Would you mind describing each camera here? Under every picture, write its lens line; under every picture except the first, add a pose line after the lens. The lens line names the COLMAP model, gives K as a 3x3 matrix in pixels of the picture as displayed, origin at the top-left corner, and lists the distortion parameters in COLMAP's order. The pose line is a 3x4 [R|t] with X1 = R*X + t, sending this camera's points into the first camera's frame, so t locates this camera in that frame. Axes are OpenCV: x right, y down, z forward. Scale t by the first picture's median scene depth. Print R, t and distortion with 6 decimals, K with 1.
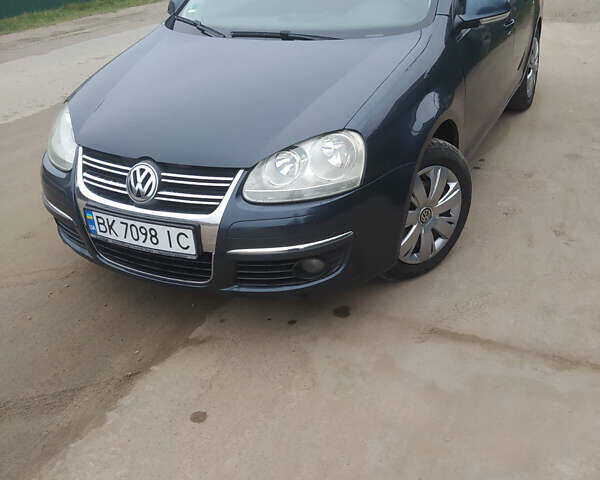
lens RADIAL K [[598.3, 0, 291.1], [0, 598.3, 240.4], [0, 0, 1]] dist [0.055751, -0.016543]
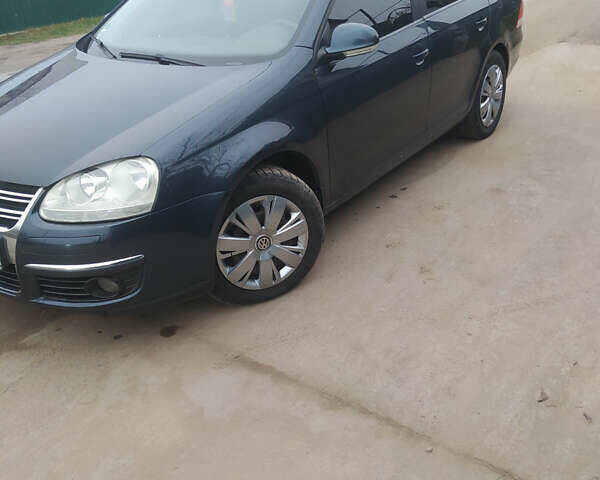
lens RADIAL K [[598.3, 0, 291.1], [0, 598.3, 240.4], [0, 0, 1]] dist [0.055751, -0.016543]
pose [[0.990617, 0.075240, -0.114088, 0.444231], [-0.076656, 0.997025, -0.008072, -0.048107], [0.113141, 0.016741, 0.993438, 0.003194]]
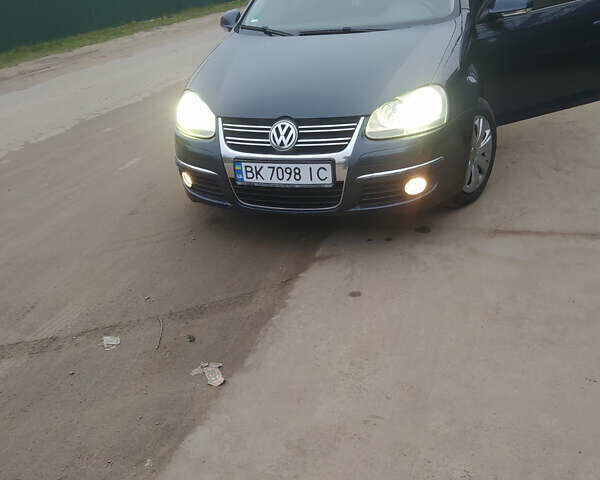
lens RADIAL K [[578.8, 0, 300.5], [0, 578.8, 252.5], [0, 0, 1]] dist [0.061275, -0.018627]
pose [[0.988801, -0.091628, 0.117798, -0.380815], [0.094745, 0.995277, -0.021127, 0.191820], [-0.115306, 0.032052, 0.992813, -0.276146]]
